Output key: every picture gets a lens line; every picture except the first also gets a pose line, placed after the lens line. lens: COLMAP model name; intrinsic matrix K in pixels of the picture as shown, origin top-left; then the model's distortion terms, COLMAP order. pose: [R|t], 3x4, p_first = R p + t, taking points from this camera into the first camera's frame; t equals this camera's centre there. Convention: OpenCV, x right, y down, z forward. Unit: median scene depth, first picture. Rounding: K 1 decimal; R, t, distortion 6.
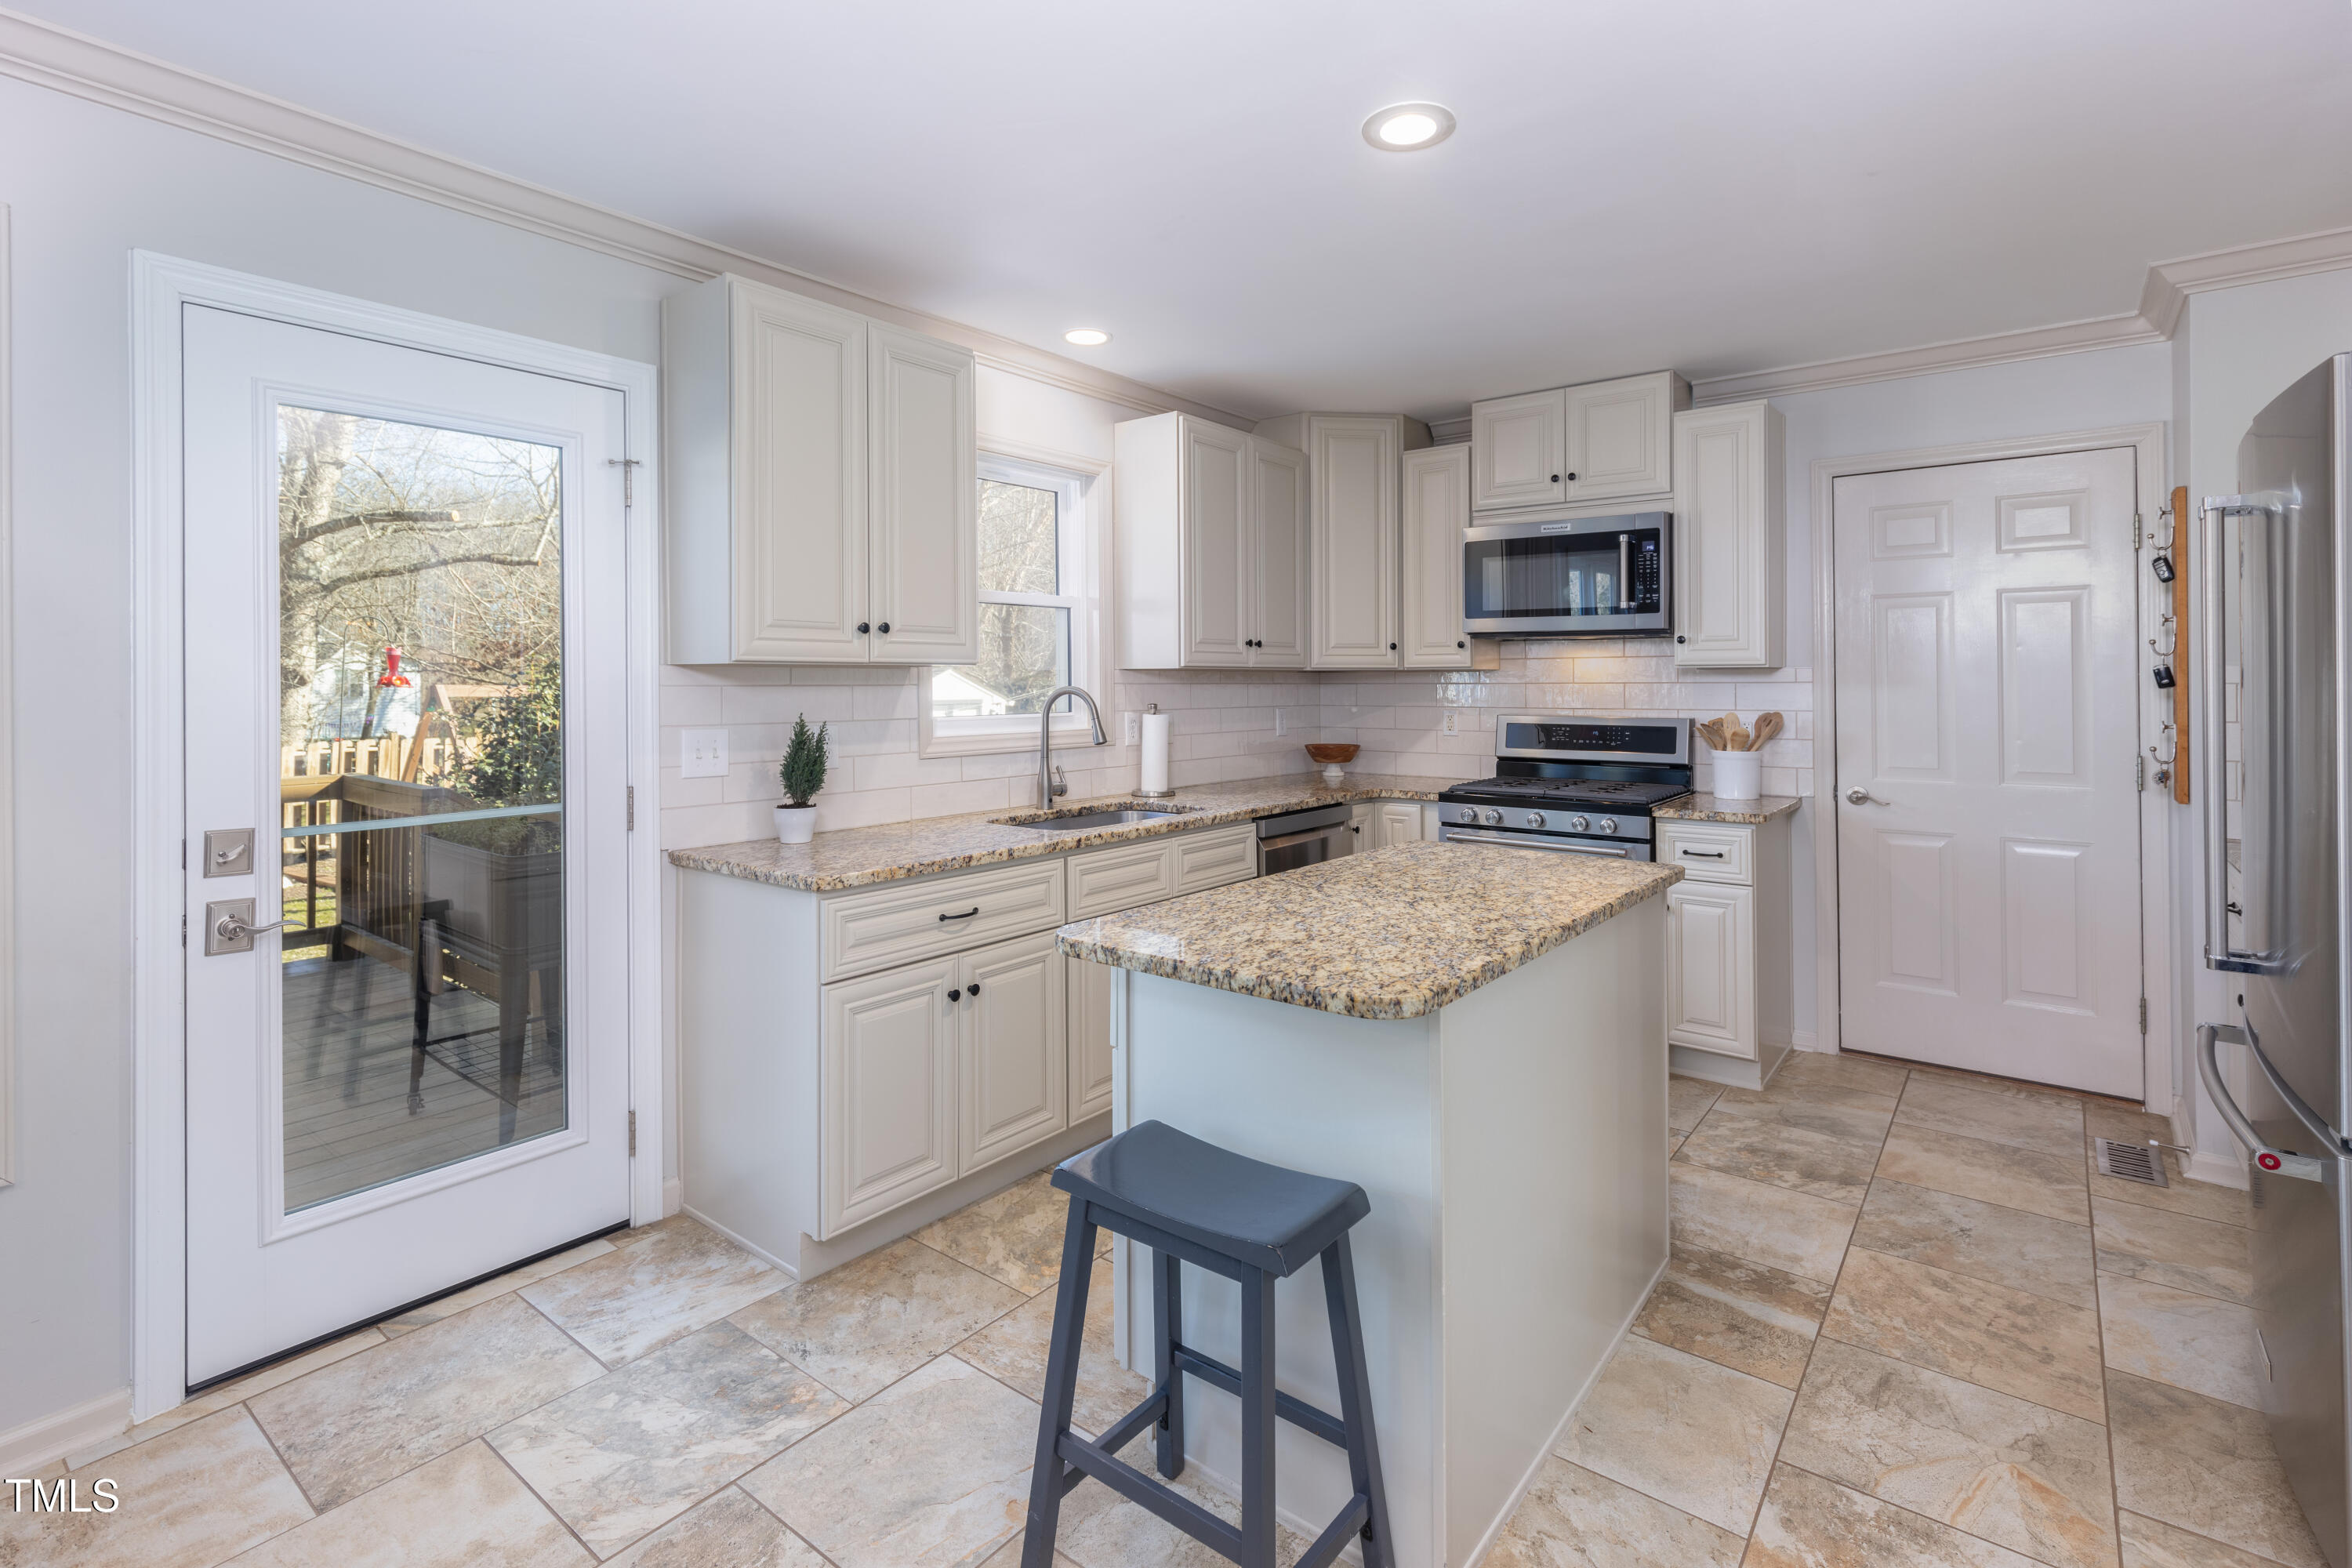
lens RADIAL K [[1068.7, 0, 1179.5], [0, 1068.7, 679.6], [0, 0, 1]] dist [0.000024, -0.000150]
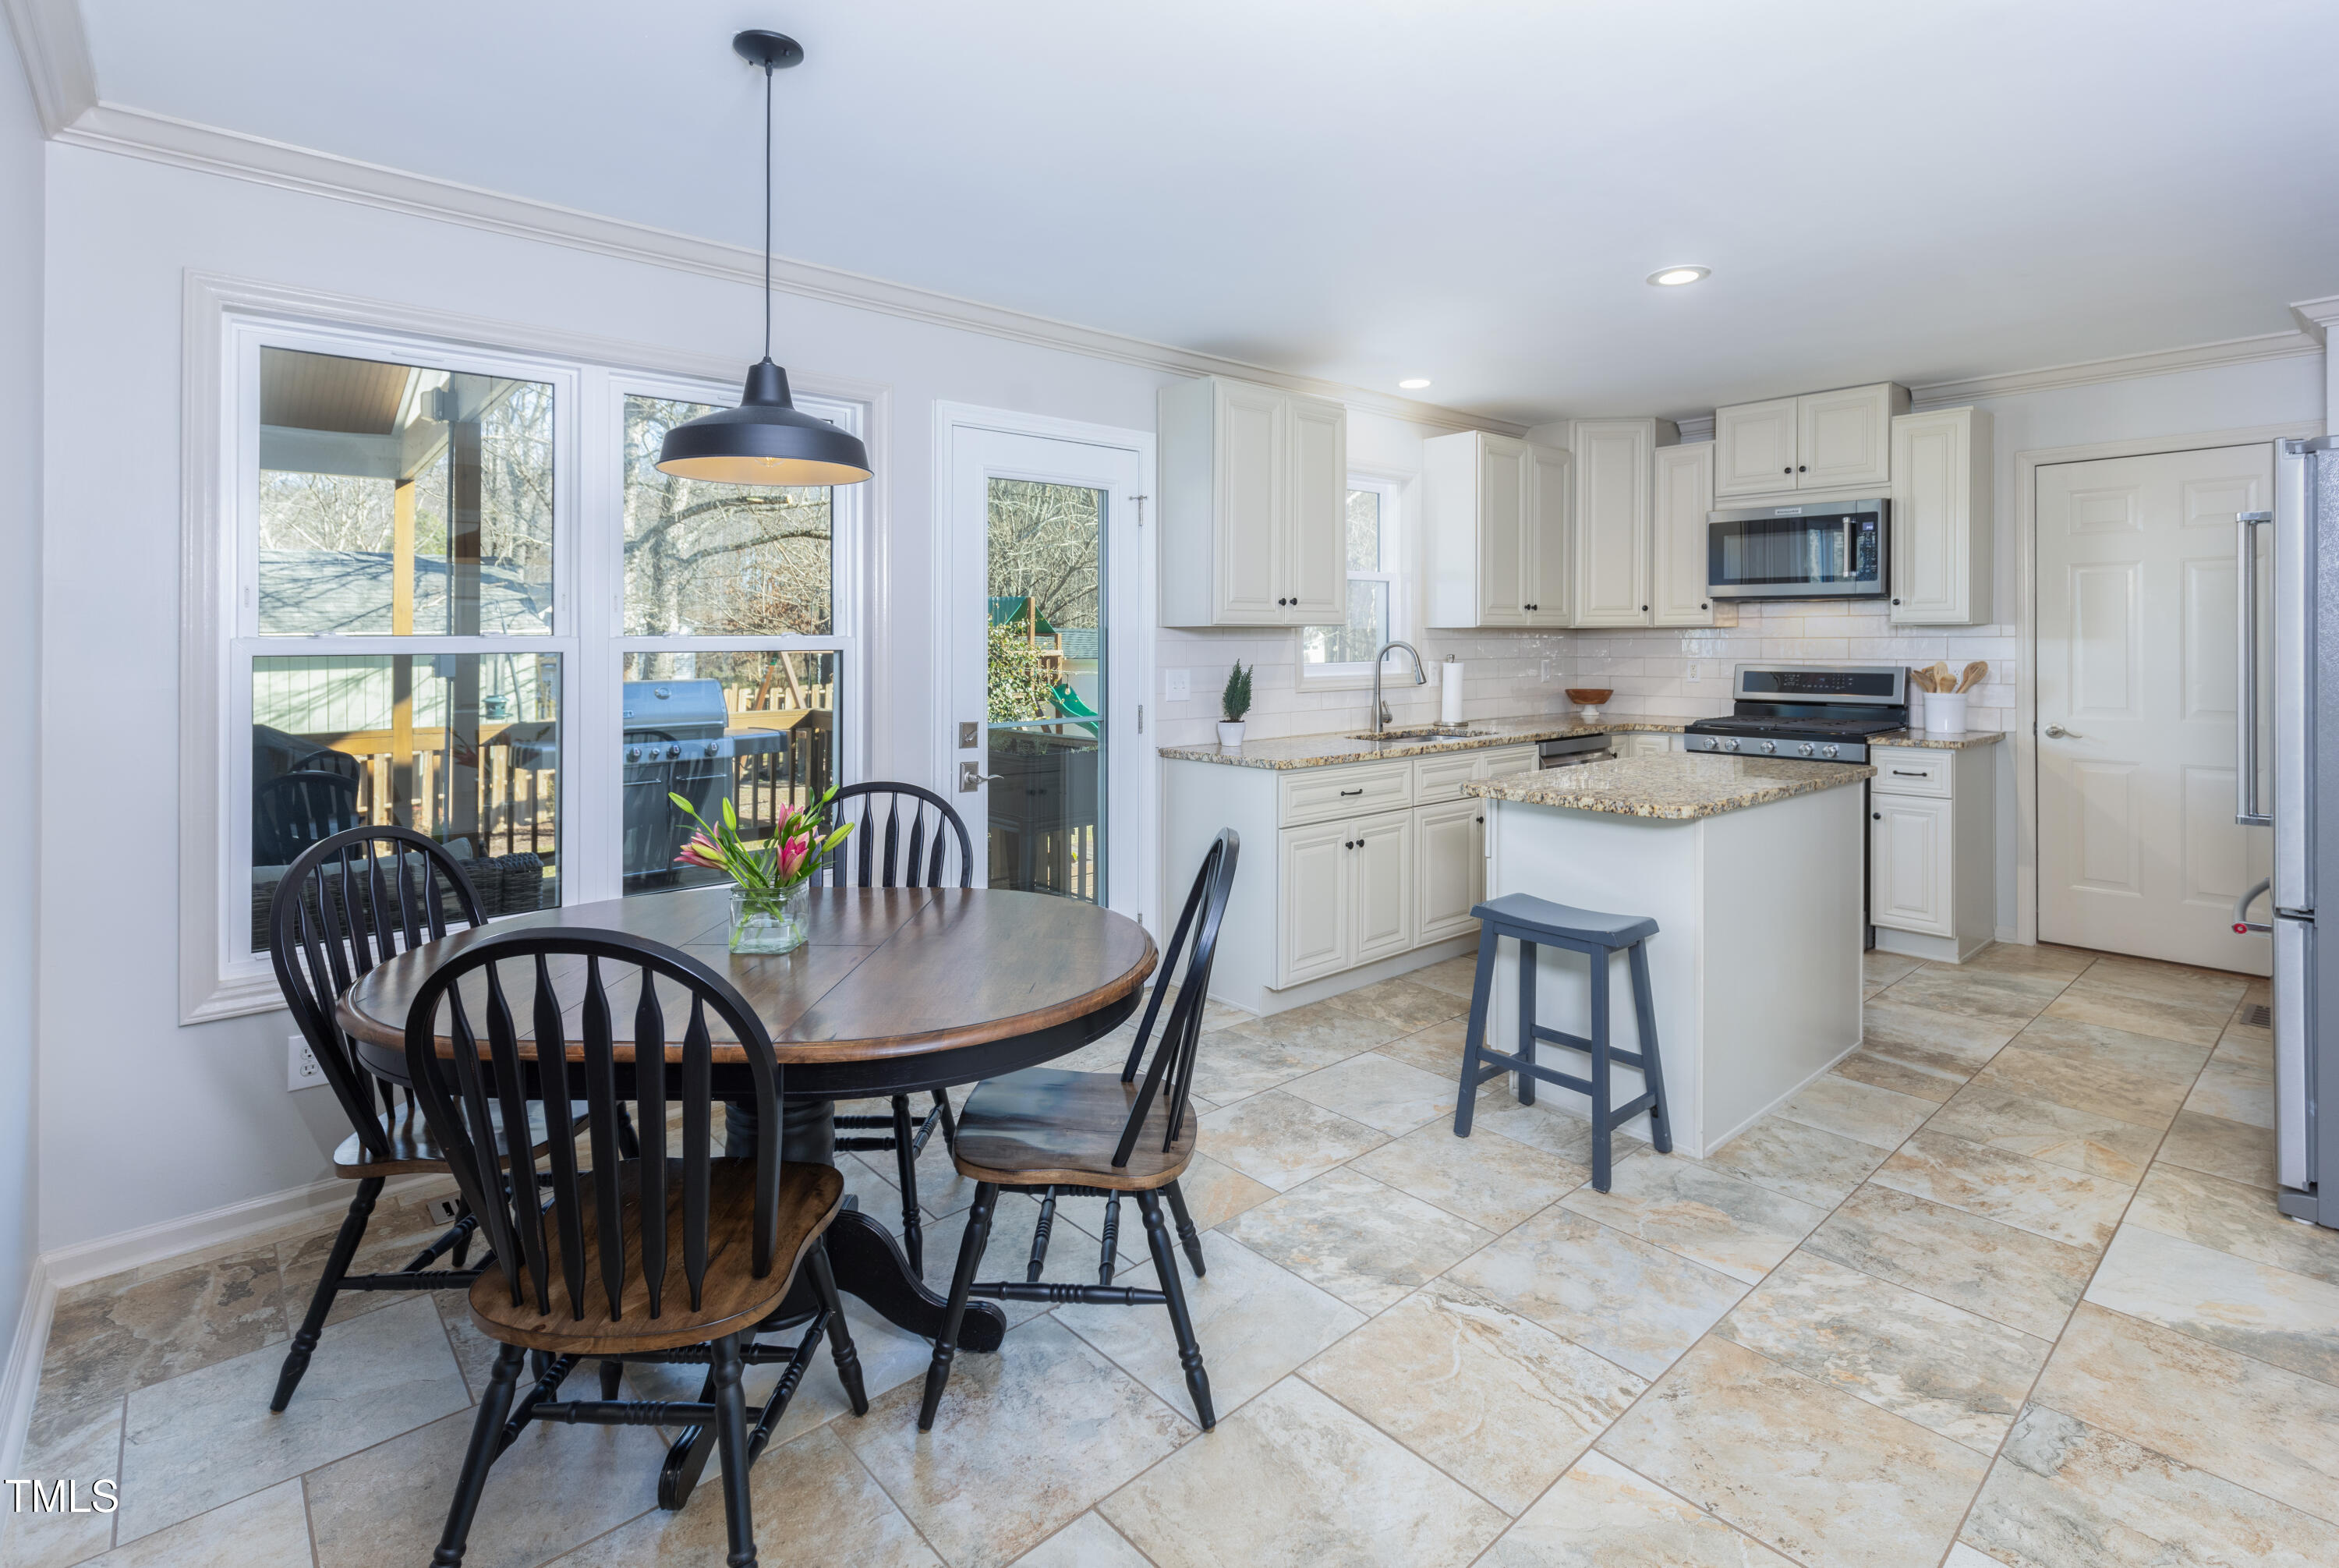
lens RADIAL K [[1109.2, 0, 1181.3], [0, 1109.2, 666.0], [0, 0, 1]] dist [-0.004117, -0.000740]
pose [[0.985101, 0.001760, -0.171966, -0.124478], [0.002719, 0.999663, 0.025810, 0.001055], [0.171954, -0.025893, 0.984765, -0.406622]]
